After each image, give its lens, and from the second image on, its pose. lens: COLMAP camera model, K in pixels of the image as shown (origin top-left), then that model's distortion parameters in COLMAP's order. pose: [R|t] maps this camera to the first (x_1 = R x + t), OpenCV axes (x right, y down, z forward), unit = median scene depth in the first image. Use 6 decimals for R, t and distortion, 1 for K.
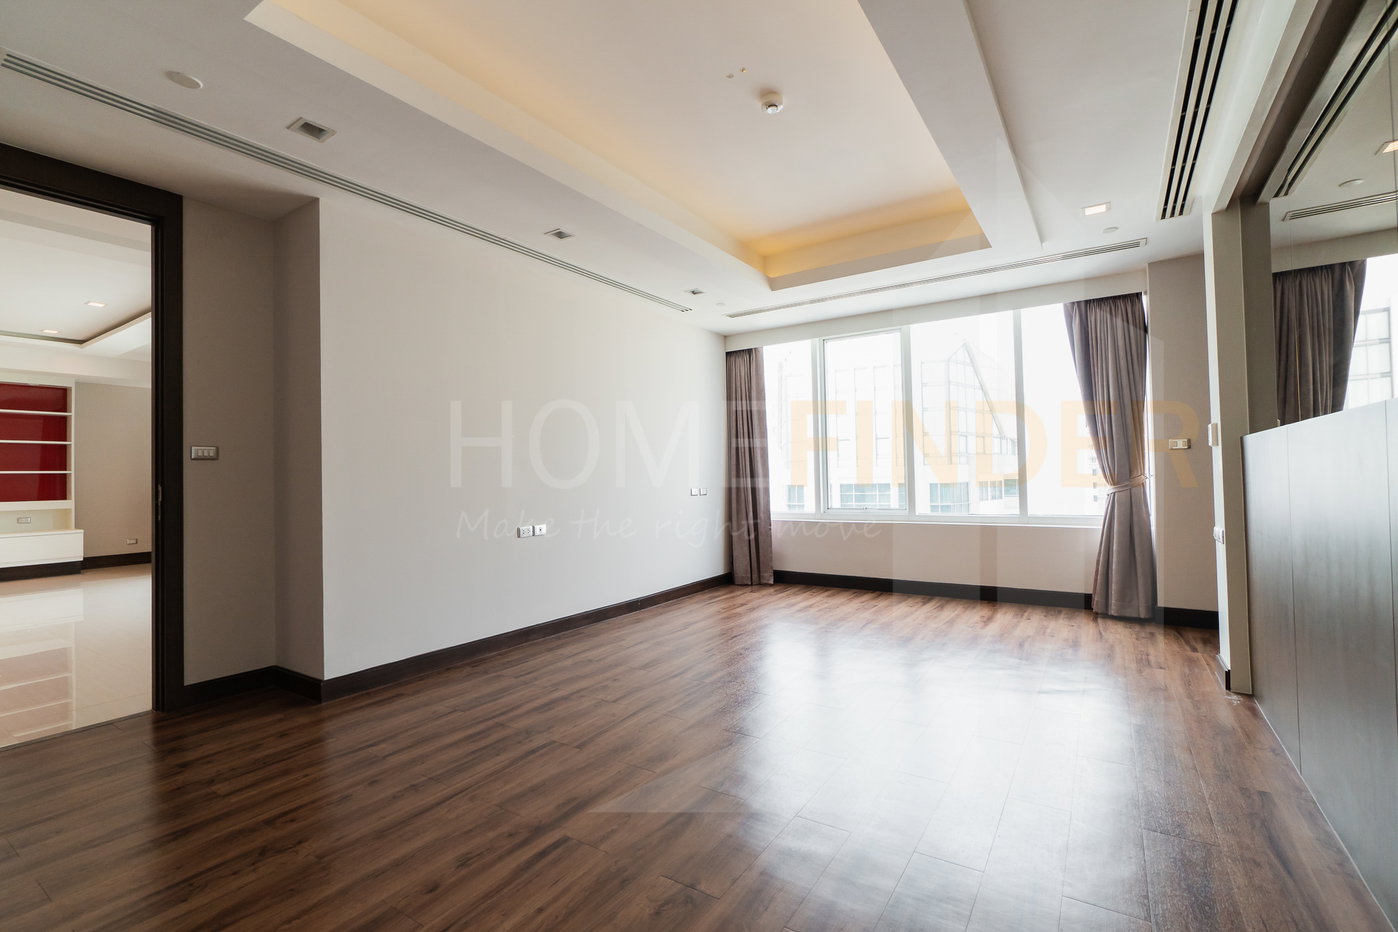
lens RADIAL K [[642.1, 0, 701.2], [0, 642.1, 468.5], [0, 0, 1]] dist [0.012834, 0.000222]
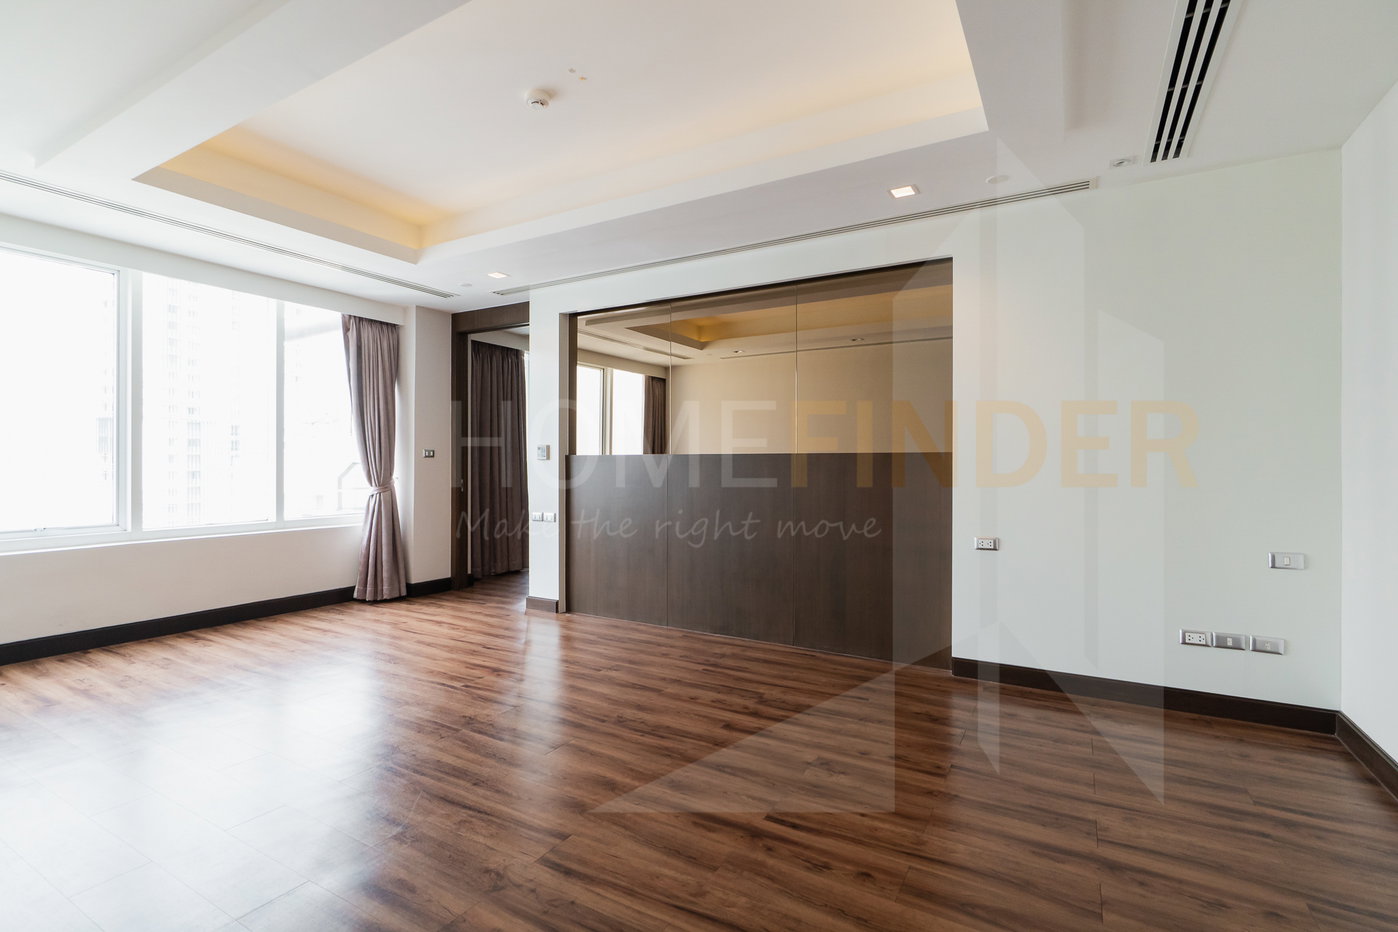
lens RADIAL K [[642.1, 0, 704.2], [0, 642.1, 468.1], [0, 0, 1]] dist [0.012834, 0.000222]
pose [[-0.055271, 0.009150, 0.998429, -0.545519], [-0.008071, 0.999921, -0.009610, 0.000845], [-0.998439, -0.008590, -0.055192, 0.497725]]
